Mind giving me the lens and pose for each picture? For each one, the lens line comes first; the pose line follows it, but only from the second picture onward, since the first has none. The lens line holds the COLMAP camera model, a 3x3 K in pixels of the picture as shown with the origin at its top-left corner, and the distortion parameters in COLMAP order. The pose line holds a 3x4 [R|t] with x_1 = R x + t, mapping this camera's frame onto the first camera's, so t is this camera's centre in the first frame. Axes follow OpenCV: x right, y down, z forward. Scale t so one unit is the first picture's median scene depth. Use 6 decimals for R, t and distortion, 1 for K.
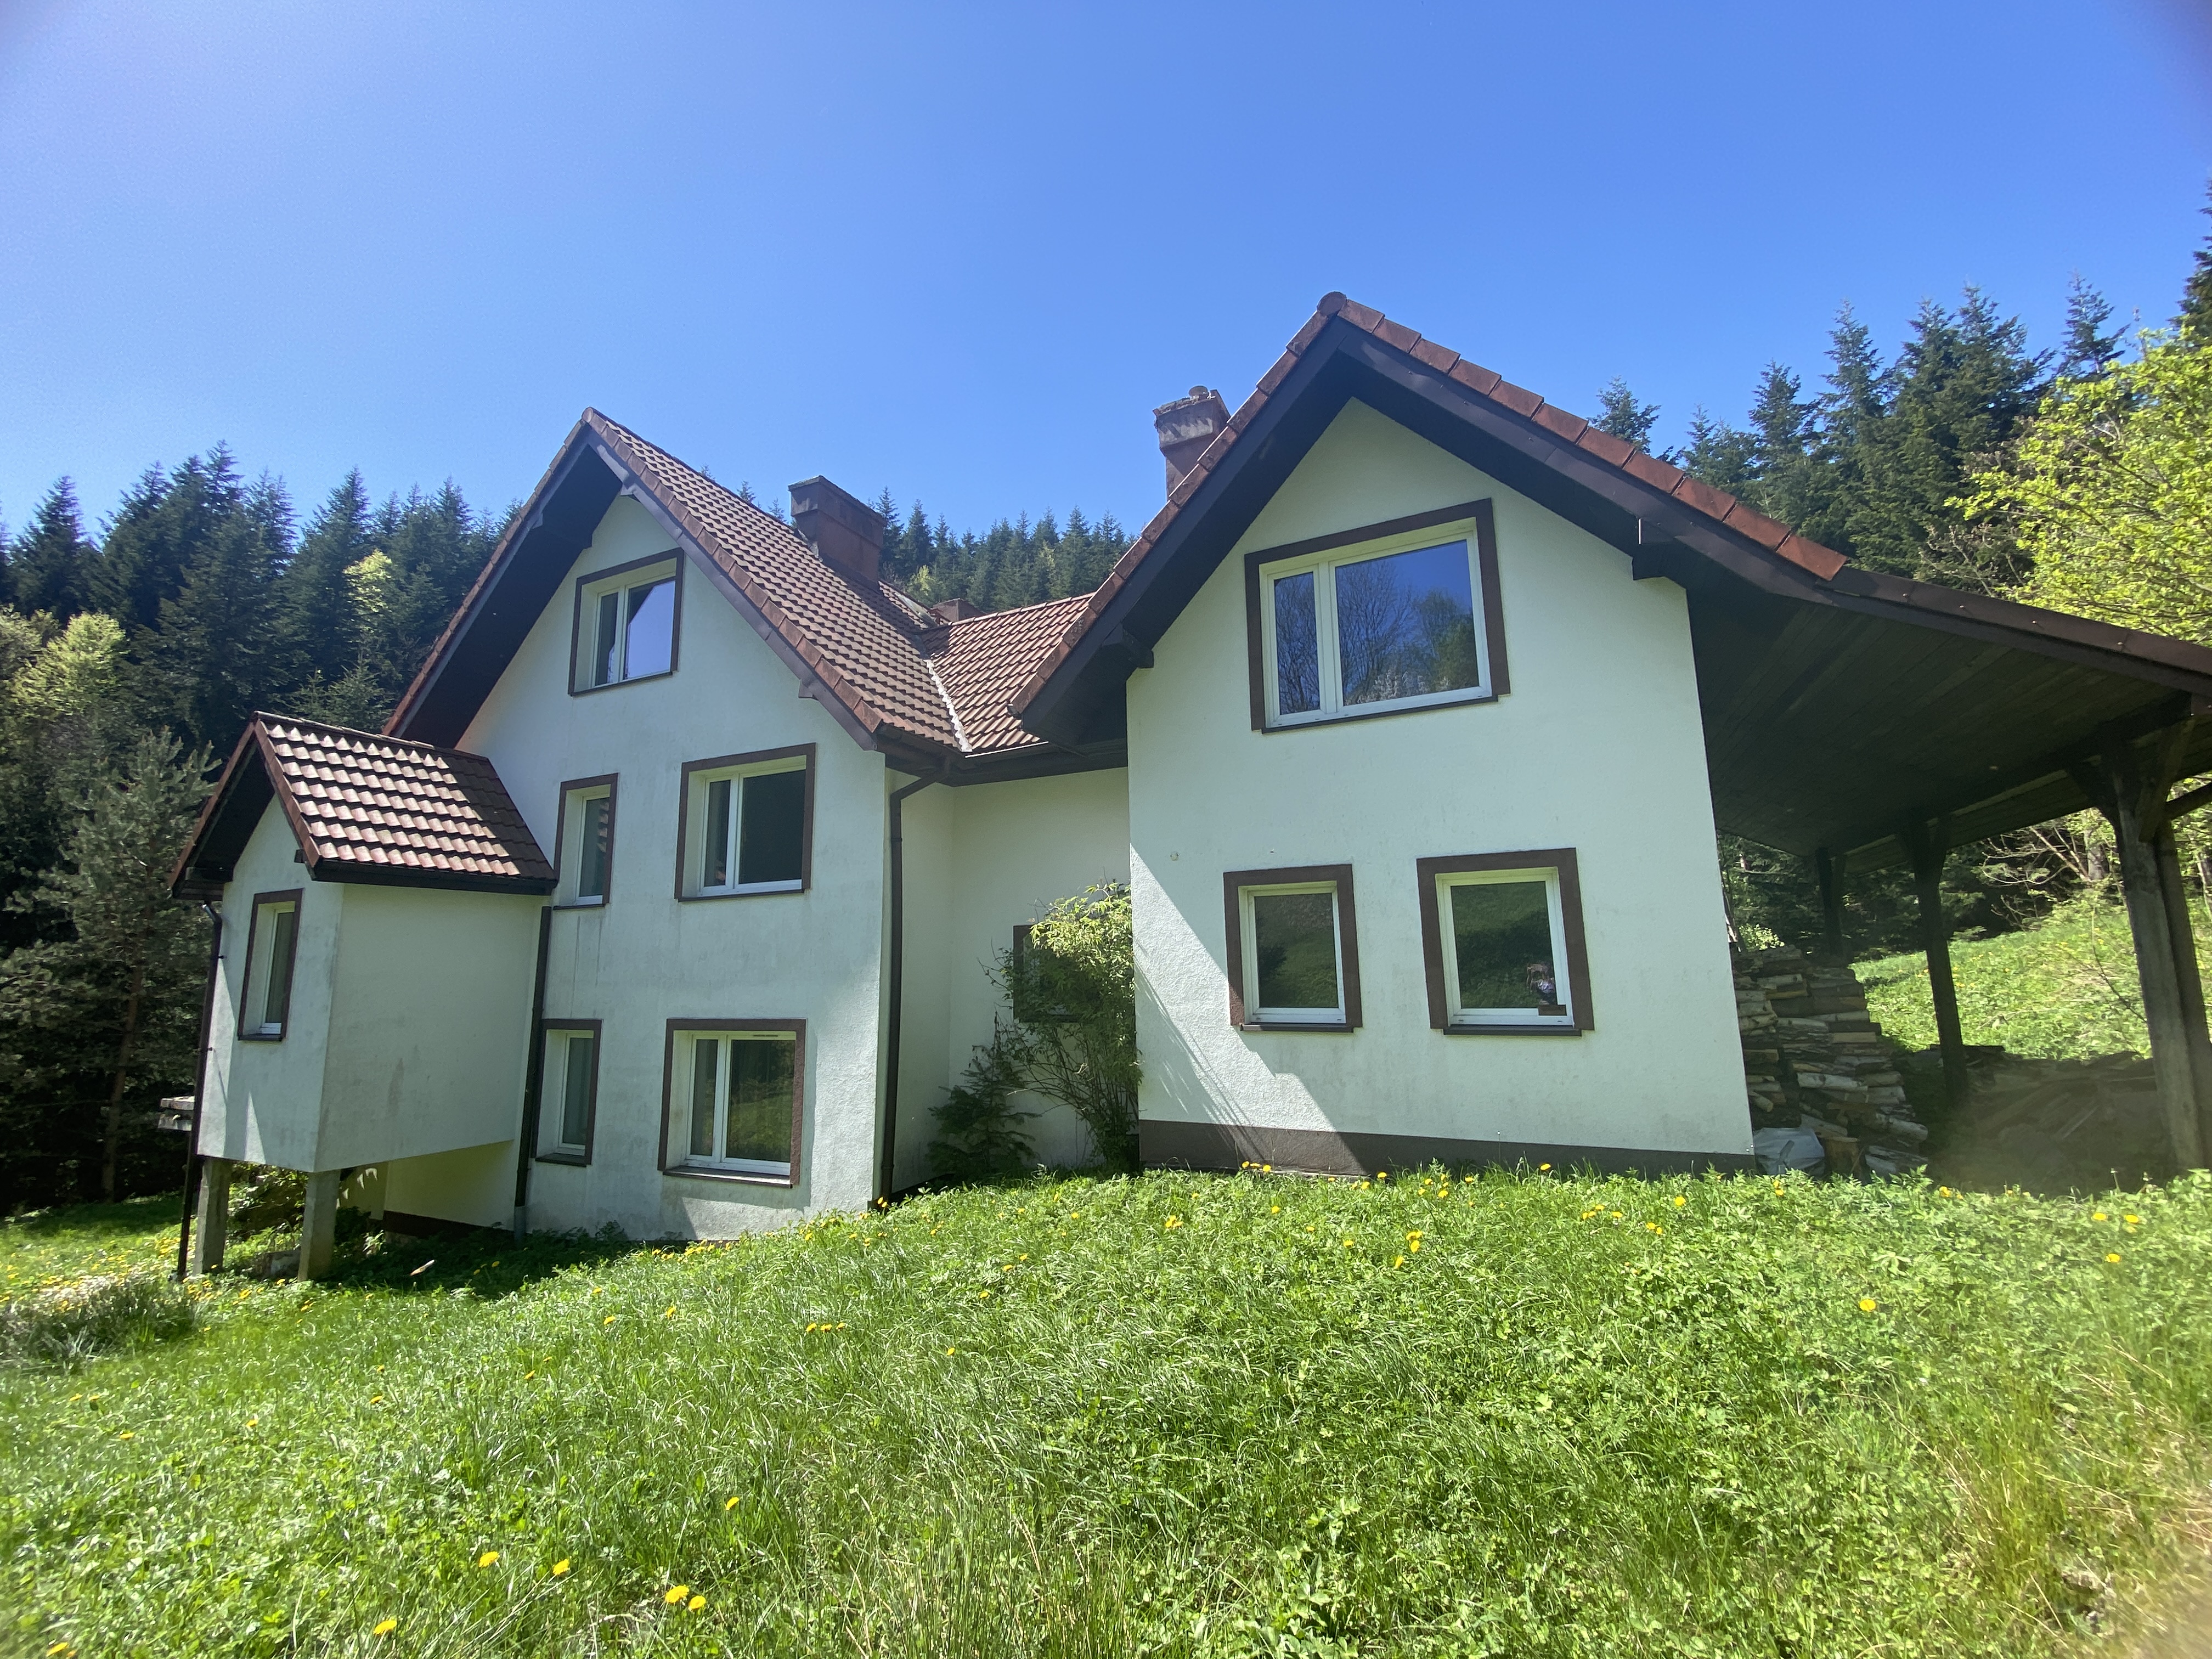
lens RADIAL K [[887.3, 0, 1109.8], [0, 887.3, 830.6], [0, 0, 1]] dist [-0.025342, -0.002235]
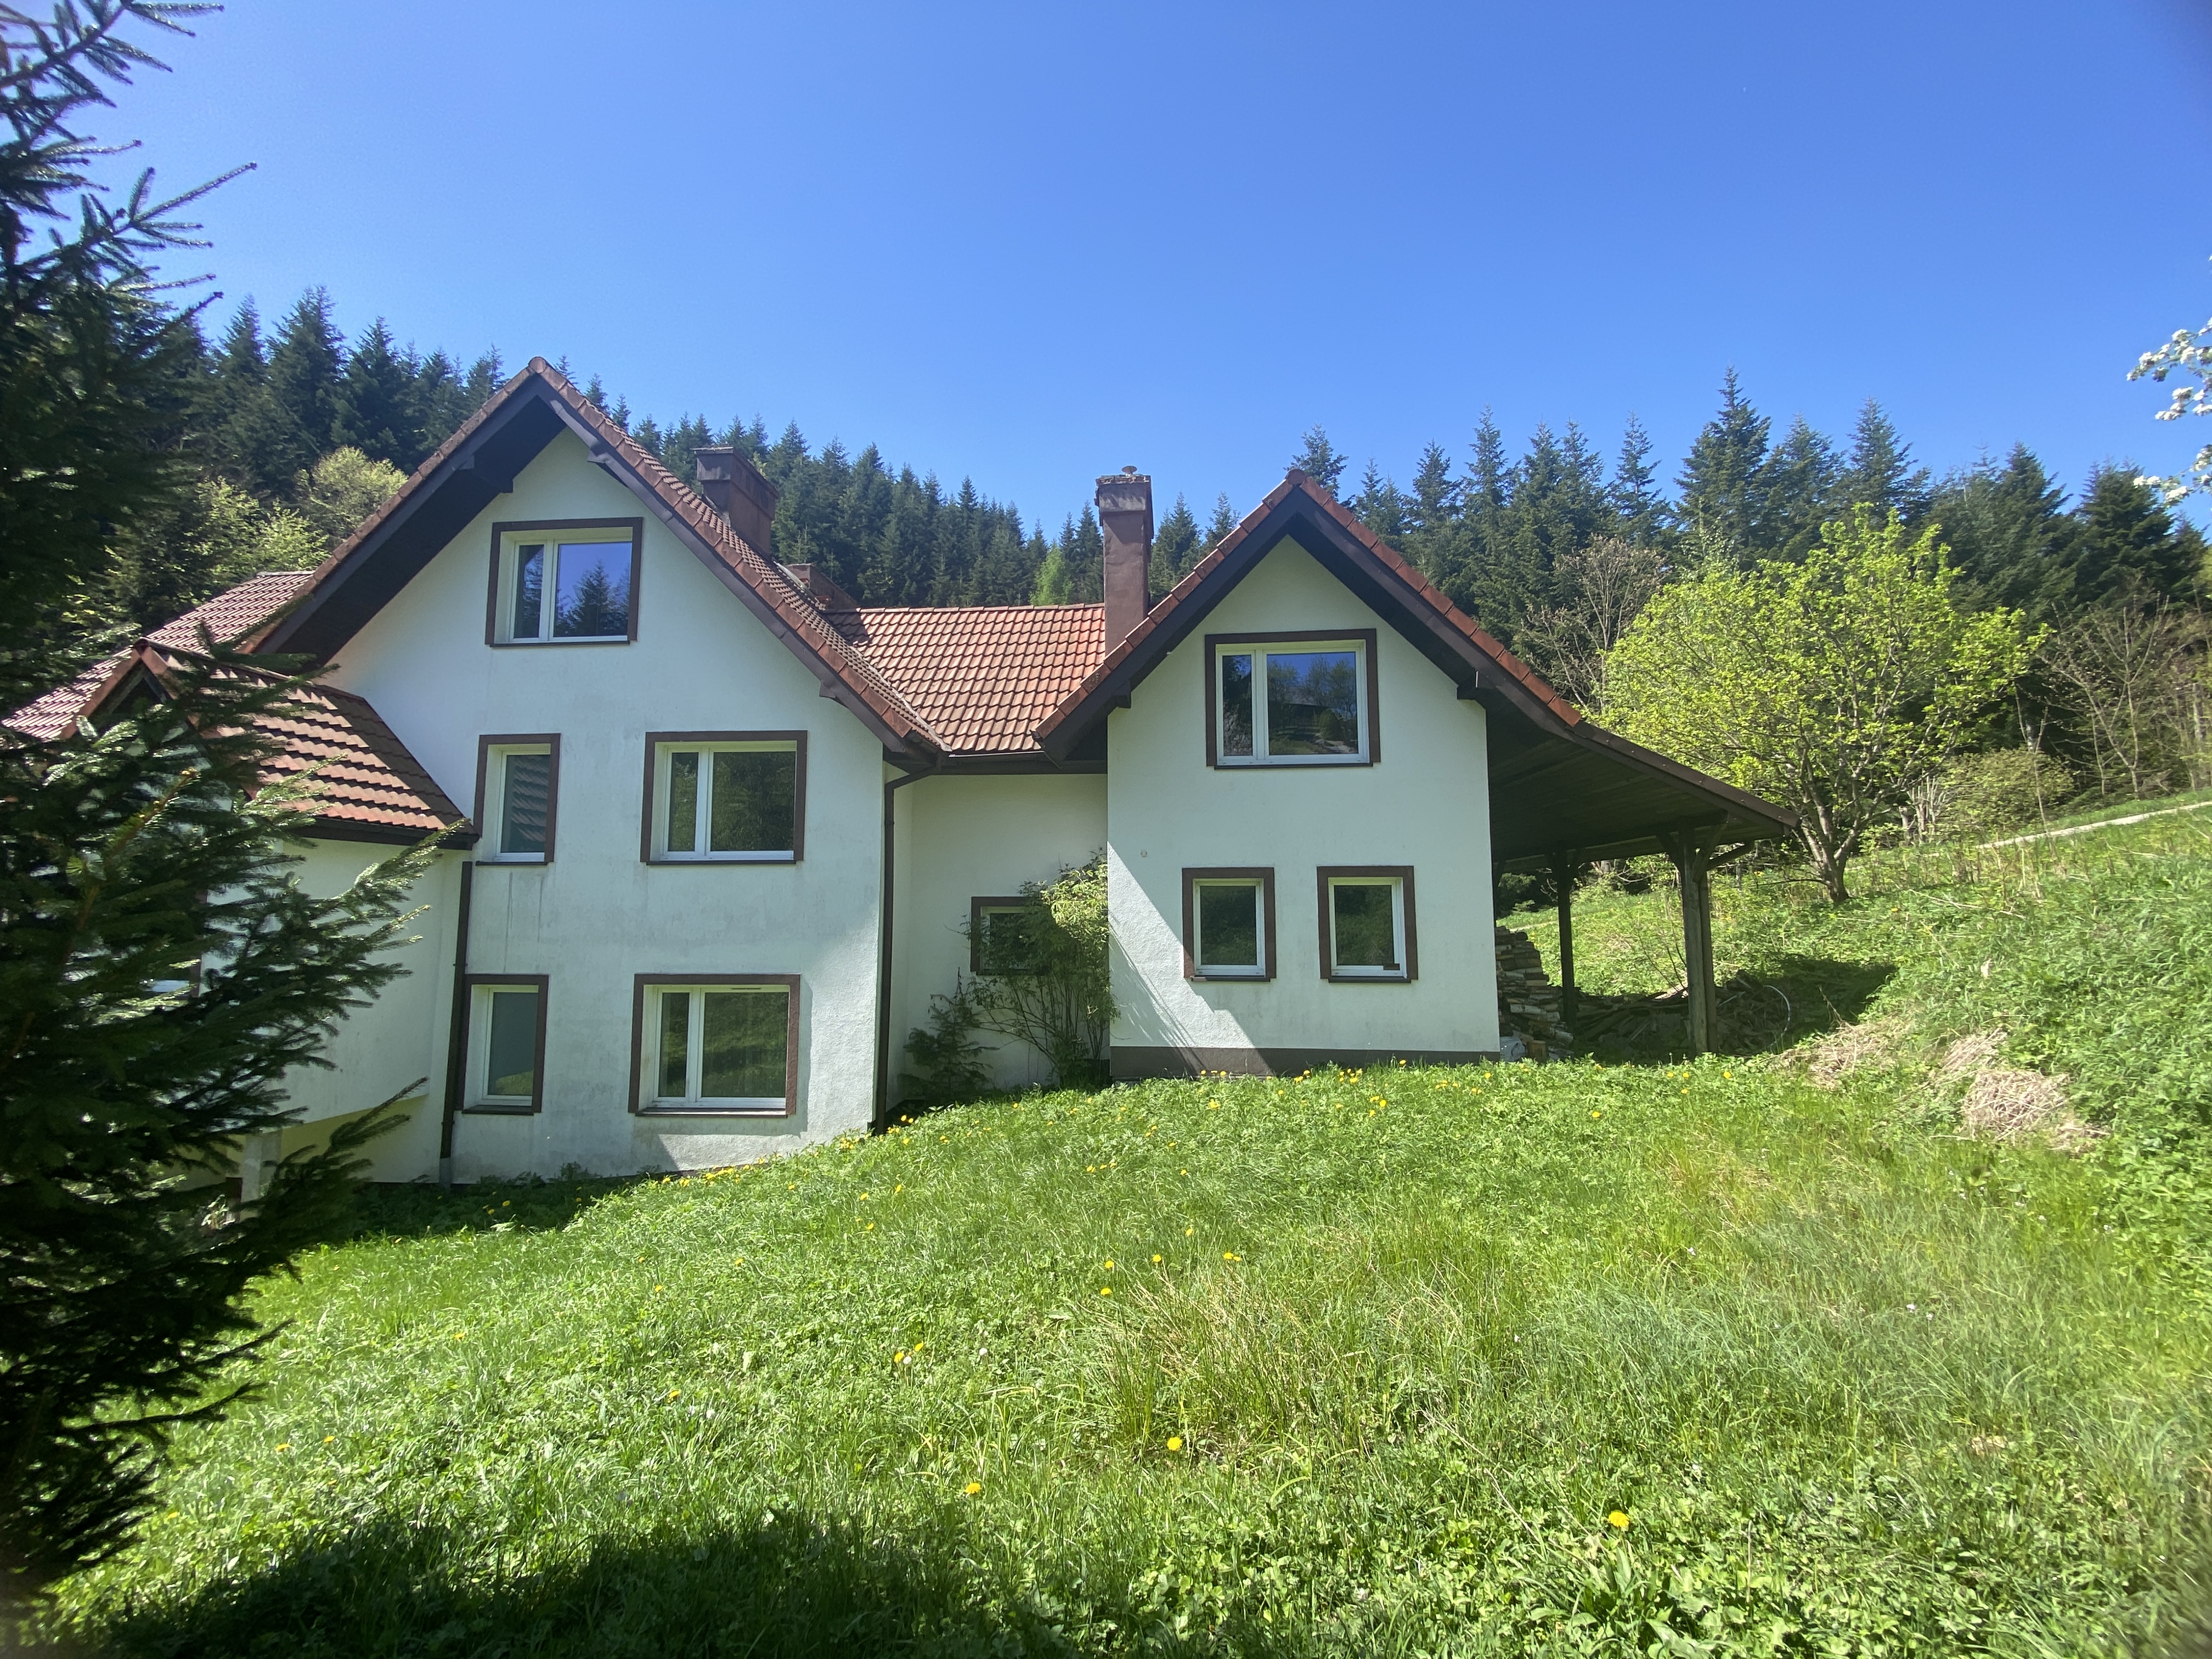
lens RADIAL K [[887.3, 0, 1096.7], [0, 887.3, 828.9], [0, 0, 1]] dist [-0.025342, -0.002235]
pose [[0.935749, 0.050673, 0.349007, -0.390828], [-0.070969, 0.996435, 0.045607, -0.054752], [-0.345452, -0.067446, 0.936010, -0.200014]]
